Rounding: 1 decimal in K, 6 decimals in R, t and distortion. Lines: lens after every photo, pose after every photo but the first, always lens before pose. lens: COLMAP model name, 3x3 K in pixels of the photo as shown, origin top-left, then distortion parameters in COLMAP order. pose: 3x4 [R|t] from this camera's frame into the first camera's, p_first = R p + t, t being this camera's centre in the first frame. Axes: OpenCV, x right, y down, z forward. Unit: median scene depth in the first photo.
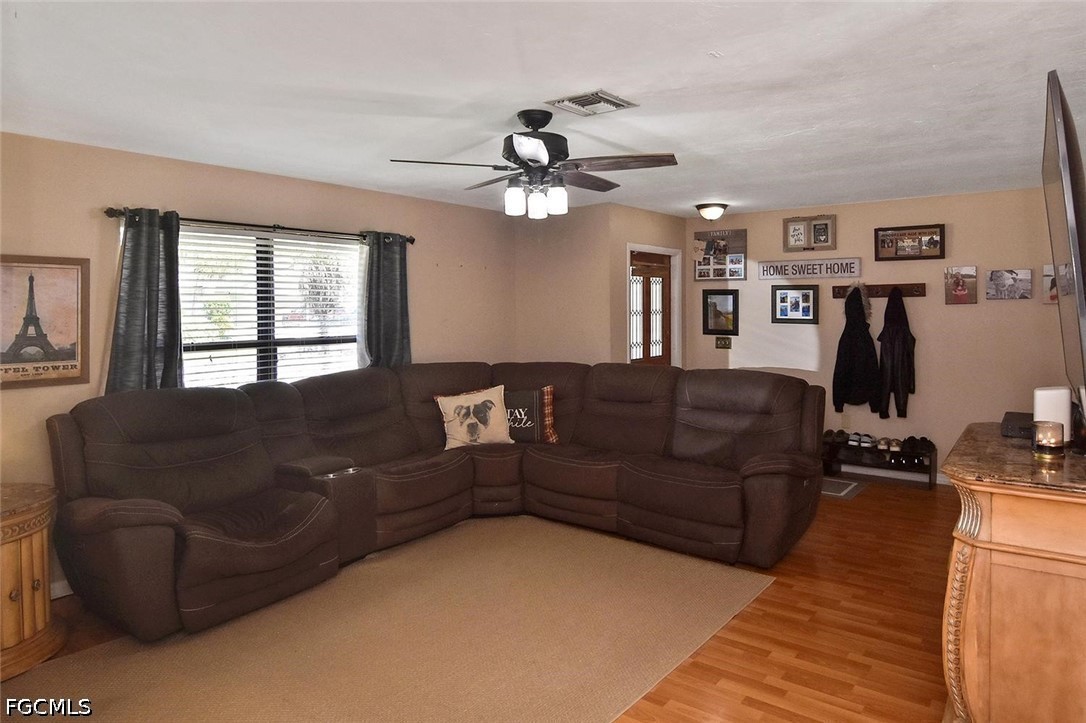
lens RADIAL K [[677.3, 0, 579.6], [0, 677.3, 306.8], [0, 0, 1]] dist [-0.006007, -0.001274]
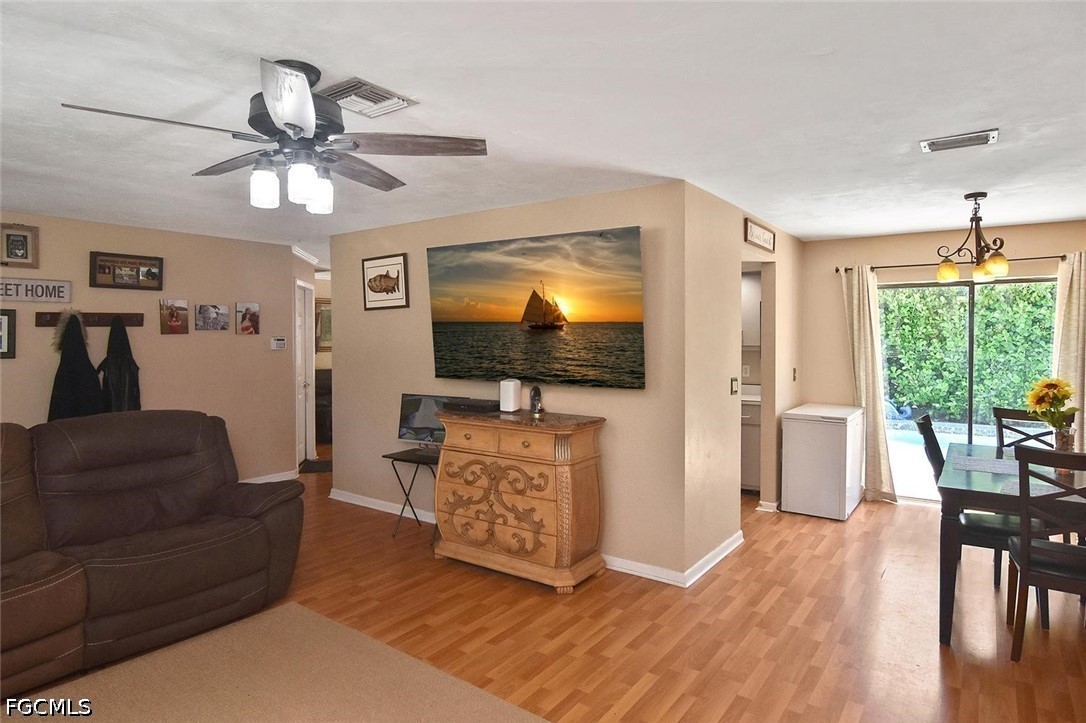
lens RADIAL K [[627.0, 0, 523.2], [0, 627.0, 344.9], [0, 0, 1]] dist [-0.020447, -0.001571]
pose [[0.009685, -0.009465, 0.999908, -0.447456], [0.004279, 0.999946, 0.009424, 0.006645], [-0.999944, 0.004188, 0.009725, 0.452998]]
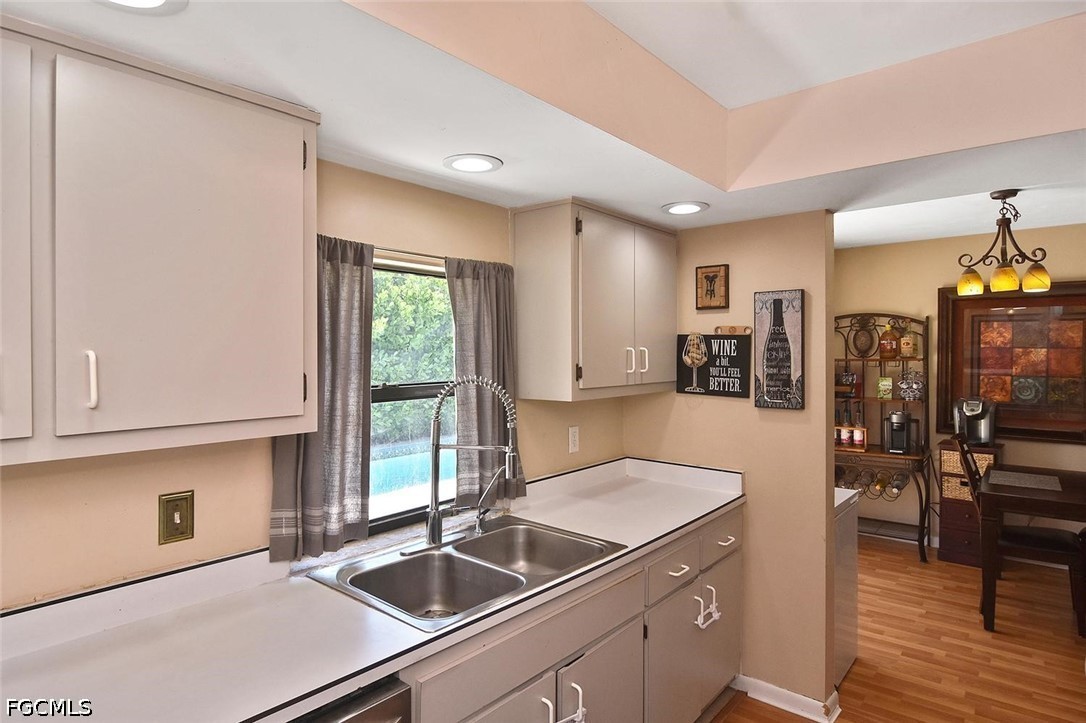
lens RADIAL K [[595.5, 0, 563.3], [0, 595.5, 360.7], [0, 0, 1]] dist [-0.003038, 0.000059]
pose [[-0.998374, 0.004923, 0.056798, 0.733879], [0.005815, 0.999862, 0.015563, -0.004597], [-0.056713, 0.015868, -0.998264, 0.553224]]
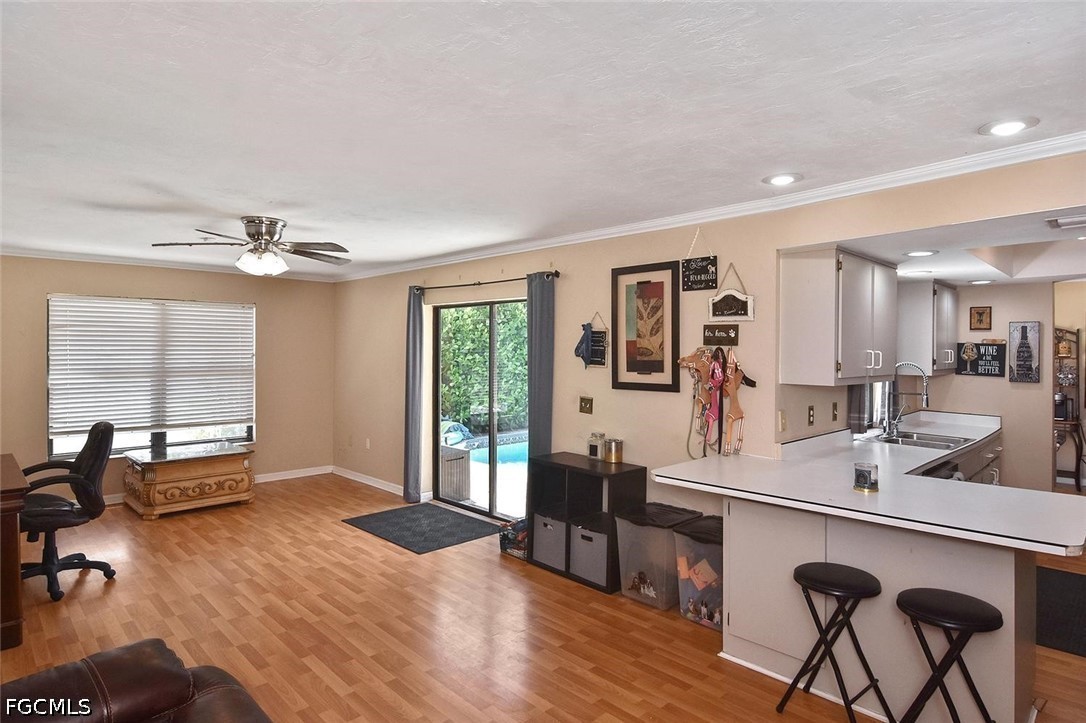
lens RADIAL K [[600.5, 0, 539.9], [0, 600.5, 346.4], [0, 0, 1]] dist [-0.005116, -0.009675]
pose [[-0.985845, -0.004685, 0.167594, 1.180924], [-0.004618, 0.999989, 0.000788, -0.010900], [-0.167595, 0.000003, -0.985856, 1.112181]]
